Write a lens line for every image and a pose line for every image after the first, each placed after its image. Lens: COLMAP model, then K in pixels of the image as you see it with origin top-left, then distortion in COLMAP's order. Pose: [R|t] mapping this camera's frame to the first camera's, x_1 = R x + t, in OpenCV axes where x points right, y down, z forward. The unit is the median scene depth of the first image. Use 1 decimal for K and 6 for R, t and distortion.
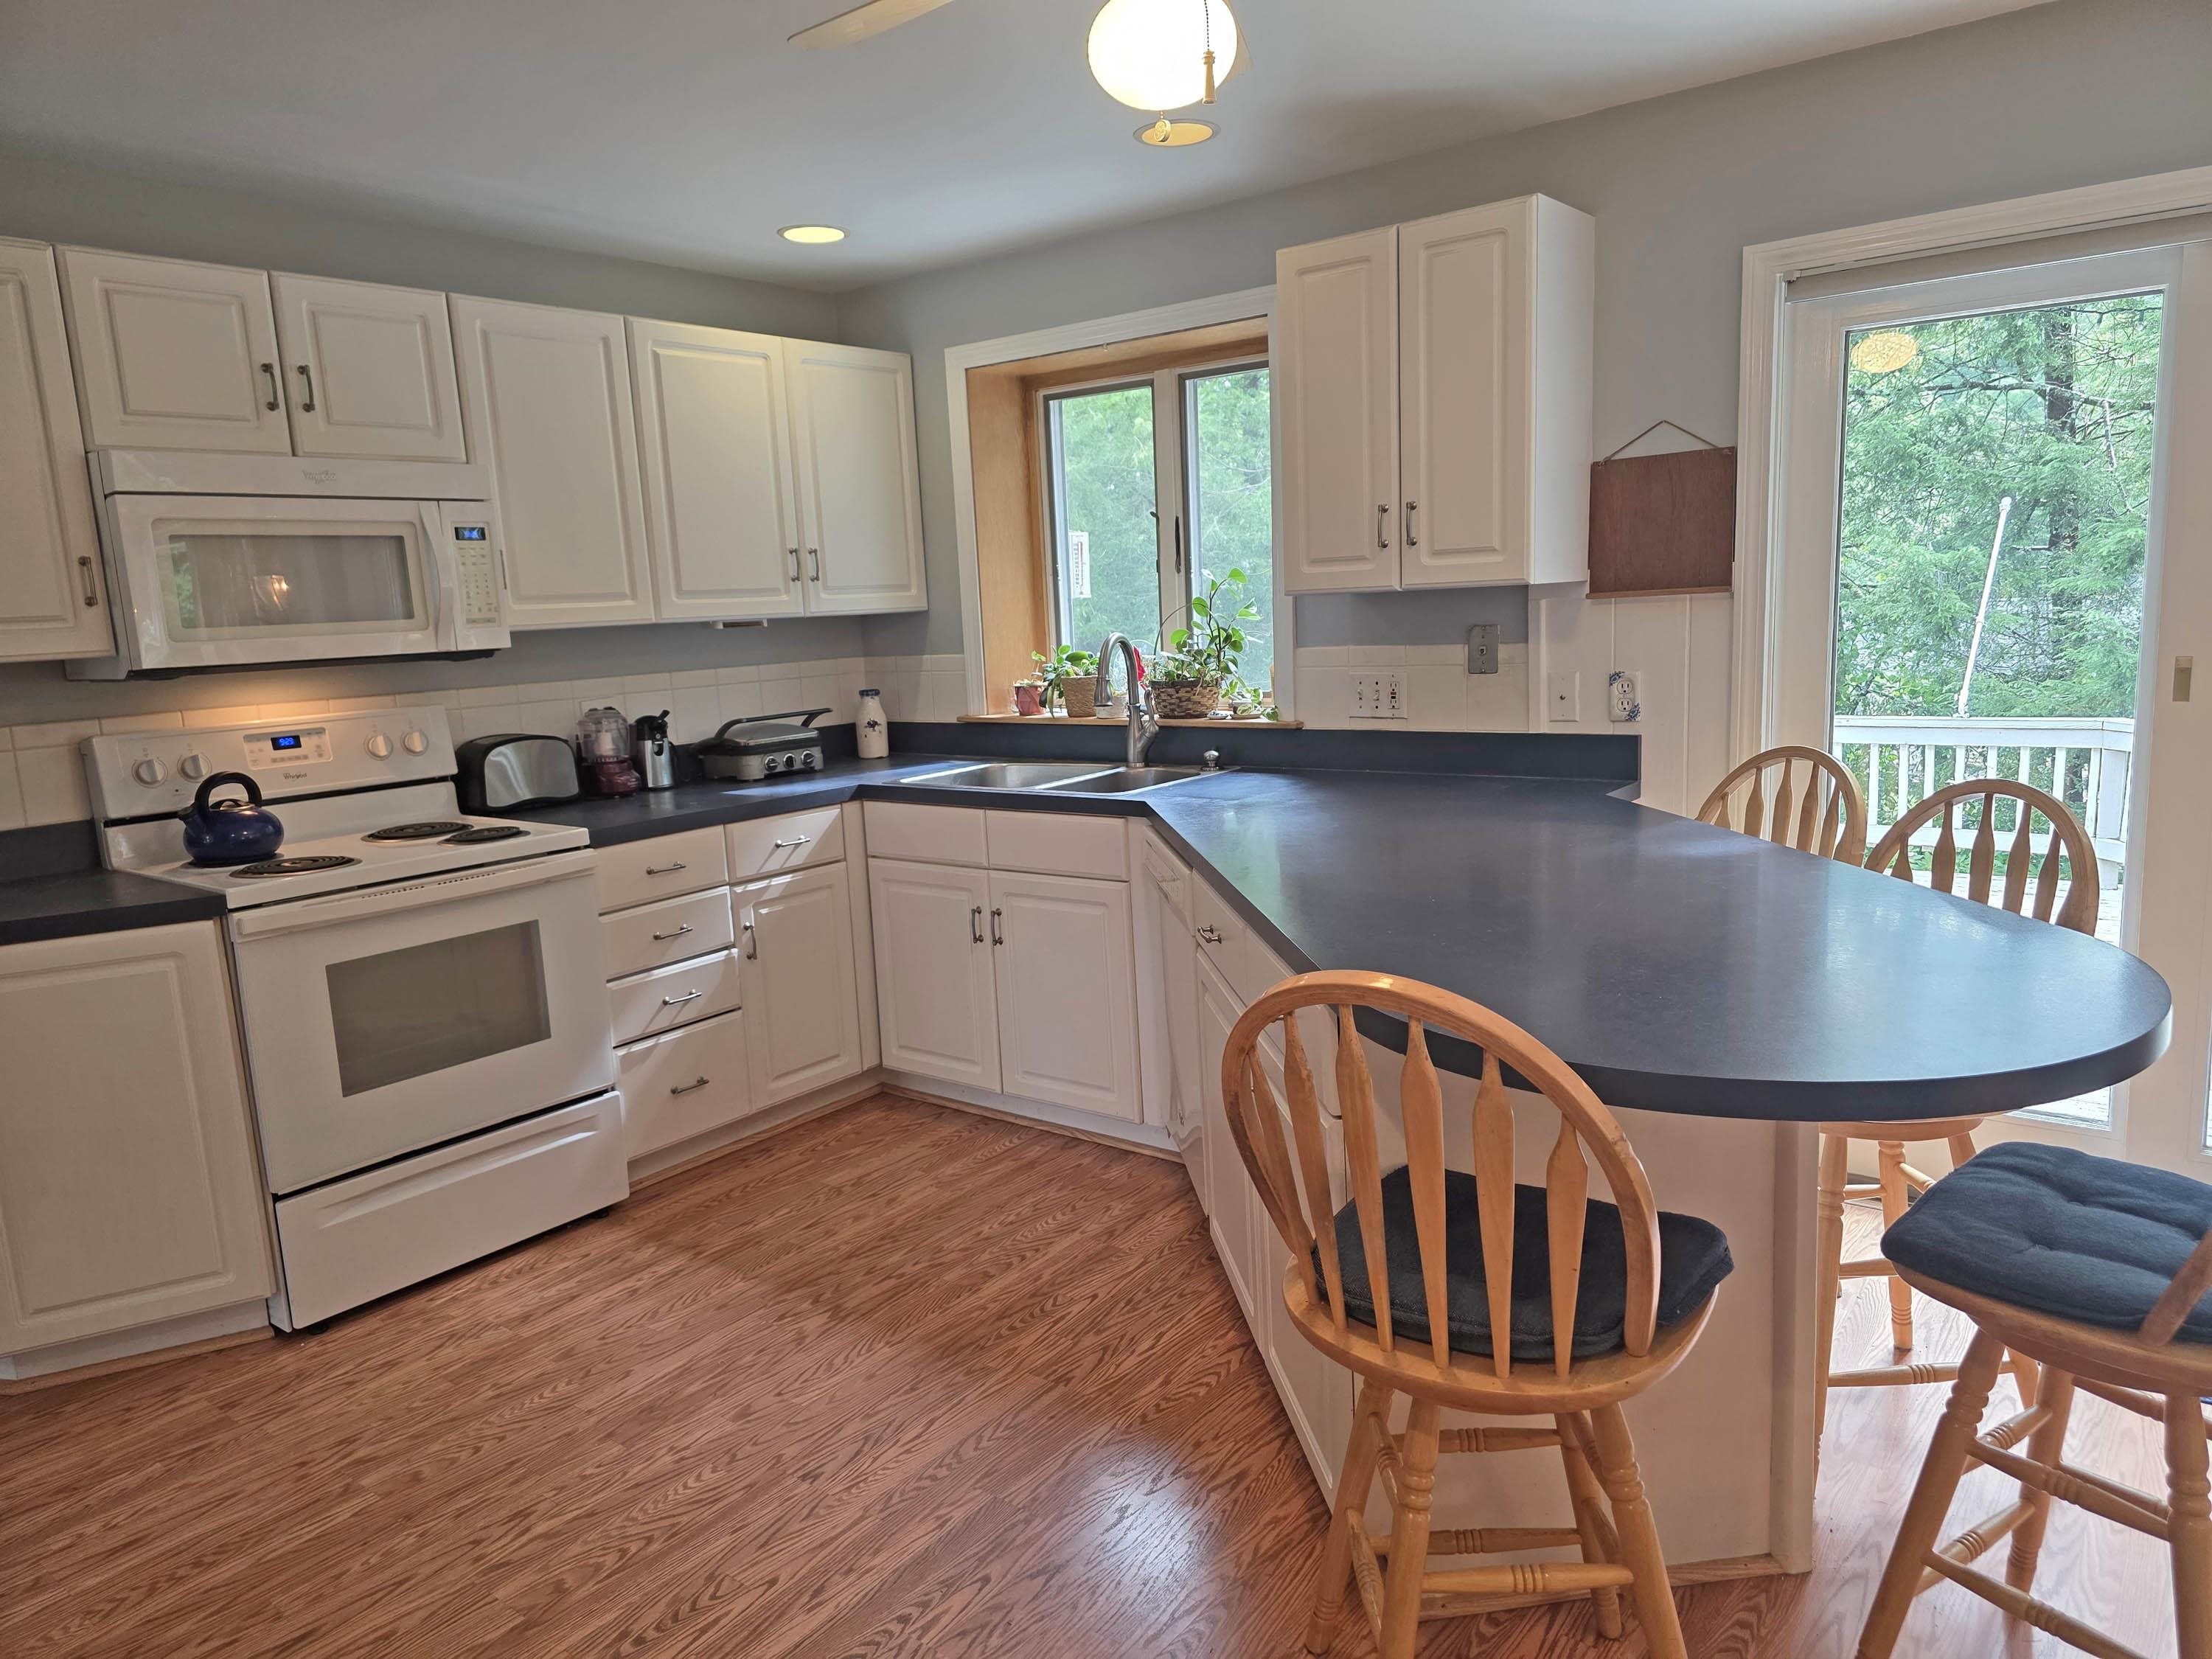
lens RADIAL K [[1481.7, 0, 1099.7], [0, 1481.7, 834.8], [0, 0, 1]] dist [0.072846, -0.083574]
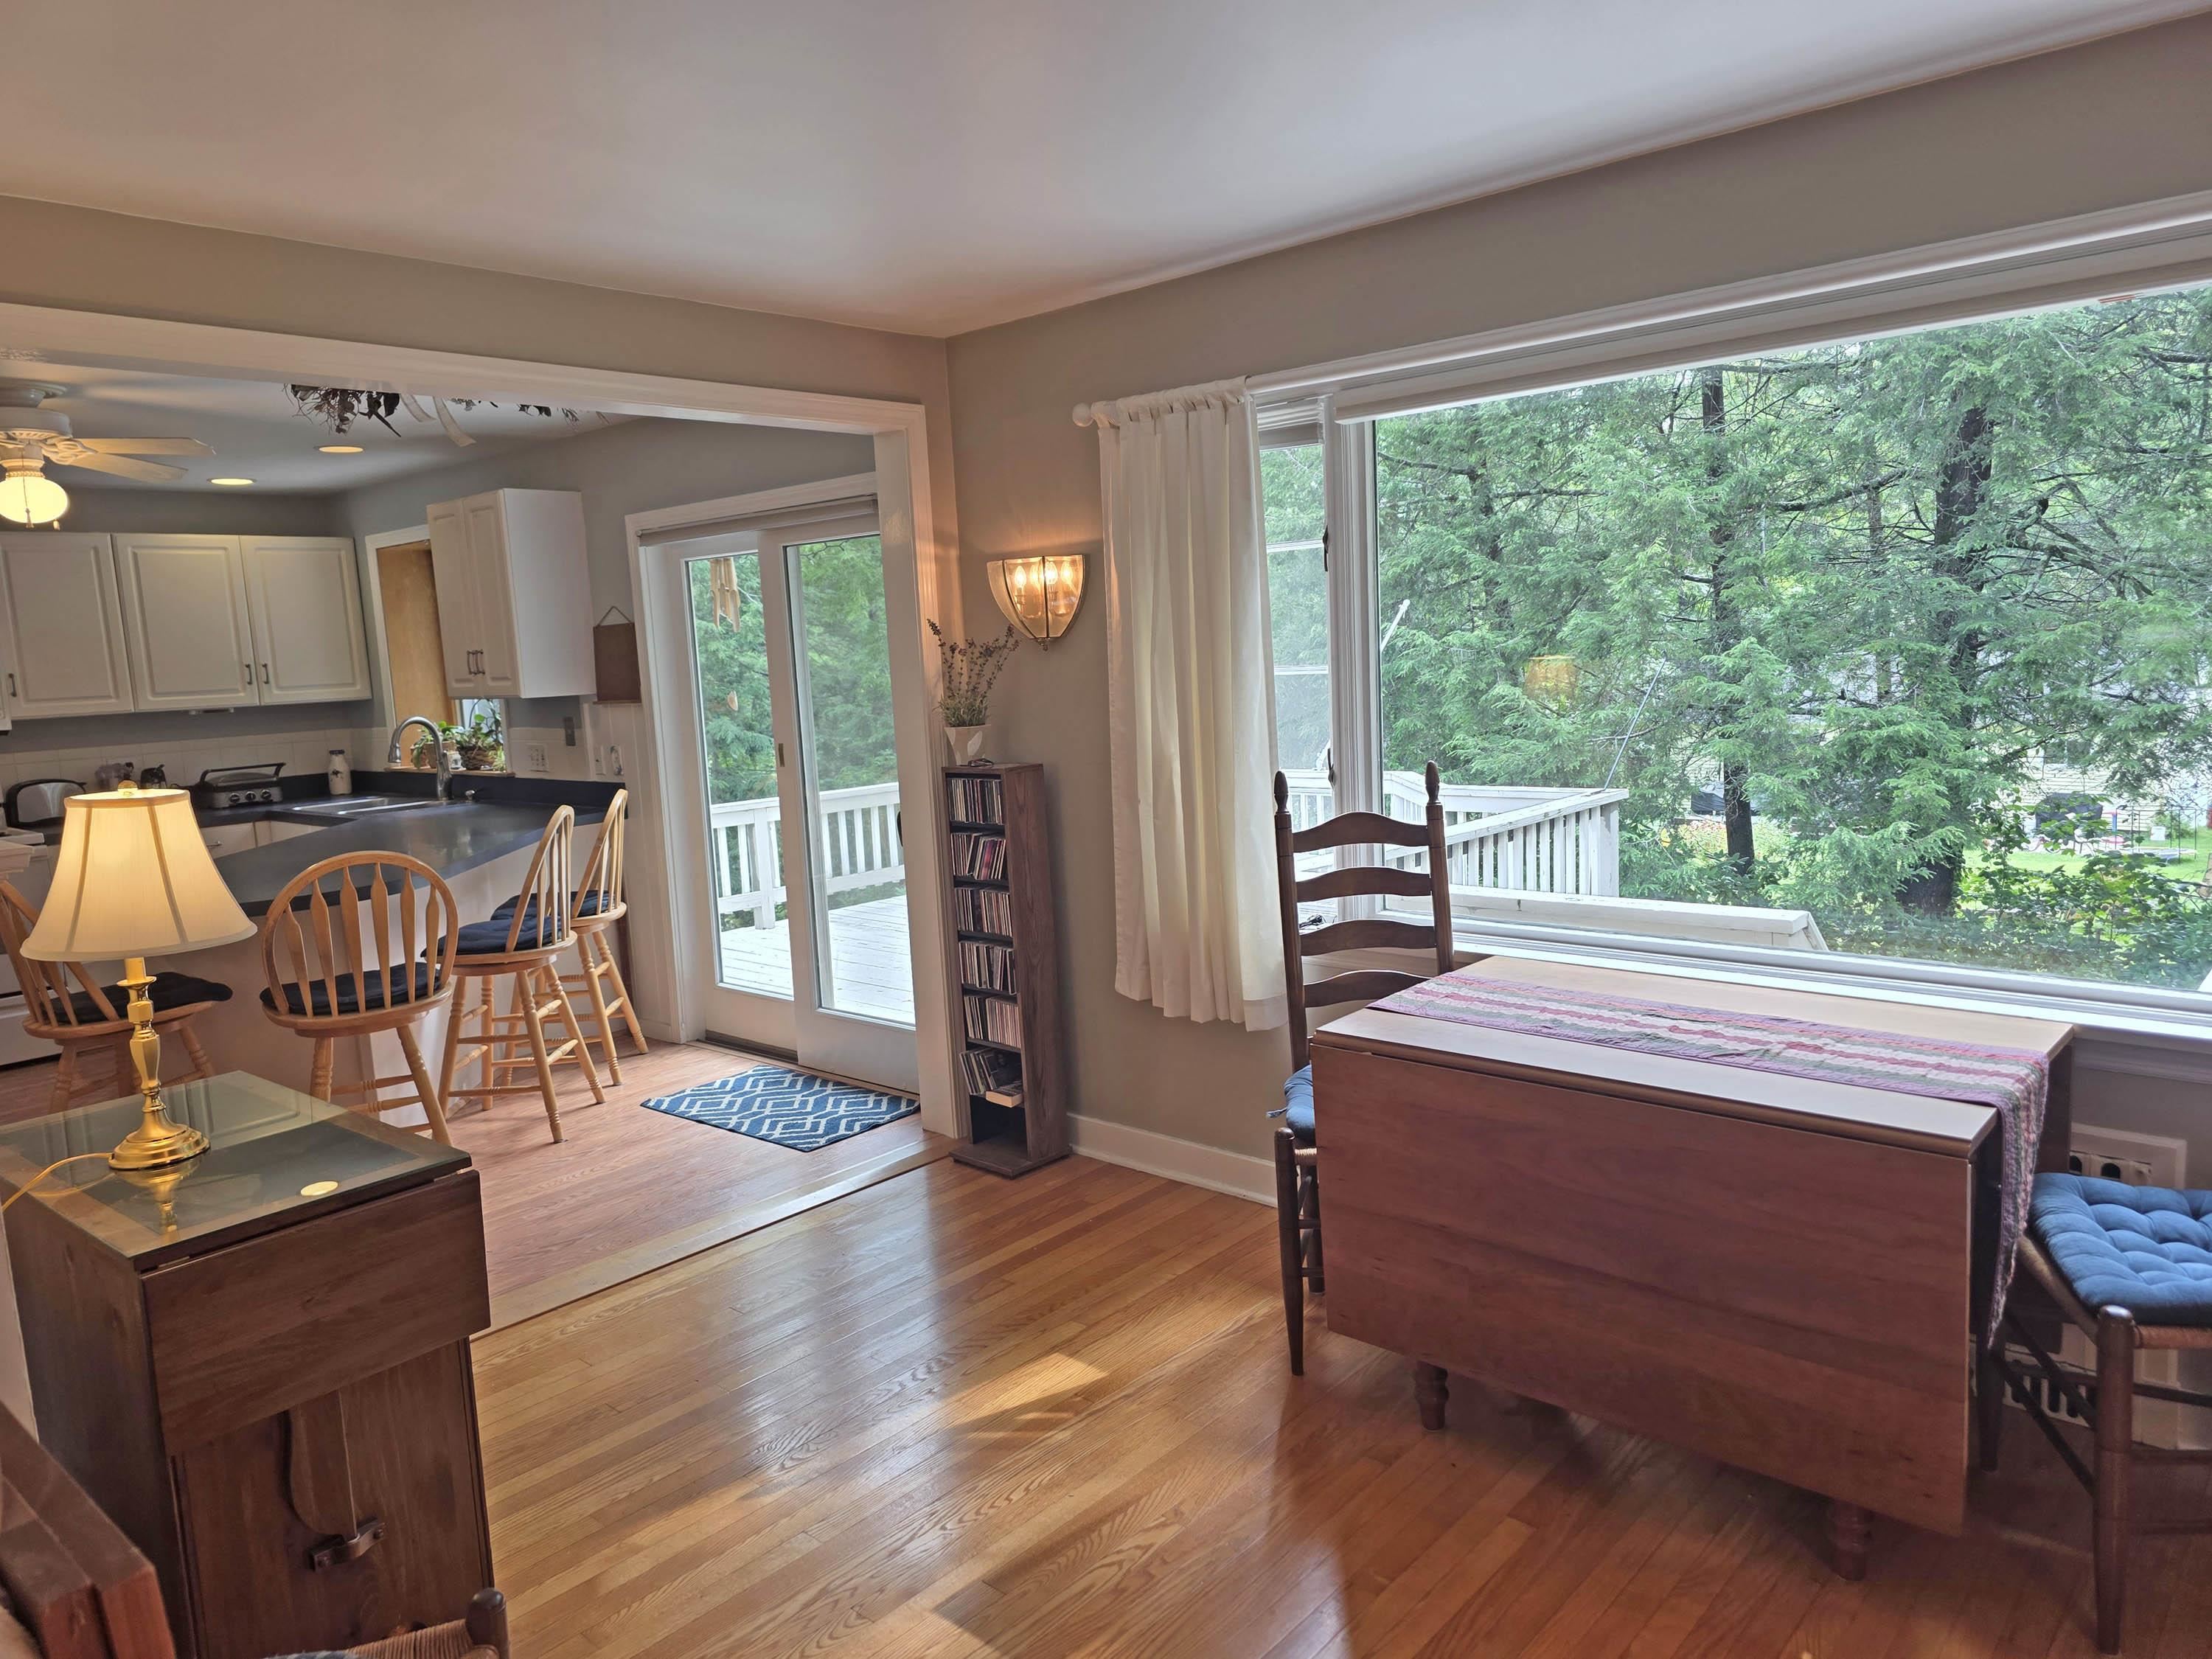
lens RADIAL K [[1481.7, 0, 1099.7], [0, 1481.7, 834.8], [0, 0, 1]] dist [0.072846, -0.083574]
pose [[0.997733, 0.007325, -0.066900, 0.915093], [-0.009349, 0.999506, -0.029991, 0.035625], [0.066648, 0.030549, 0.997309, -0.612419]]
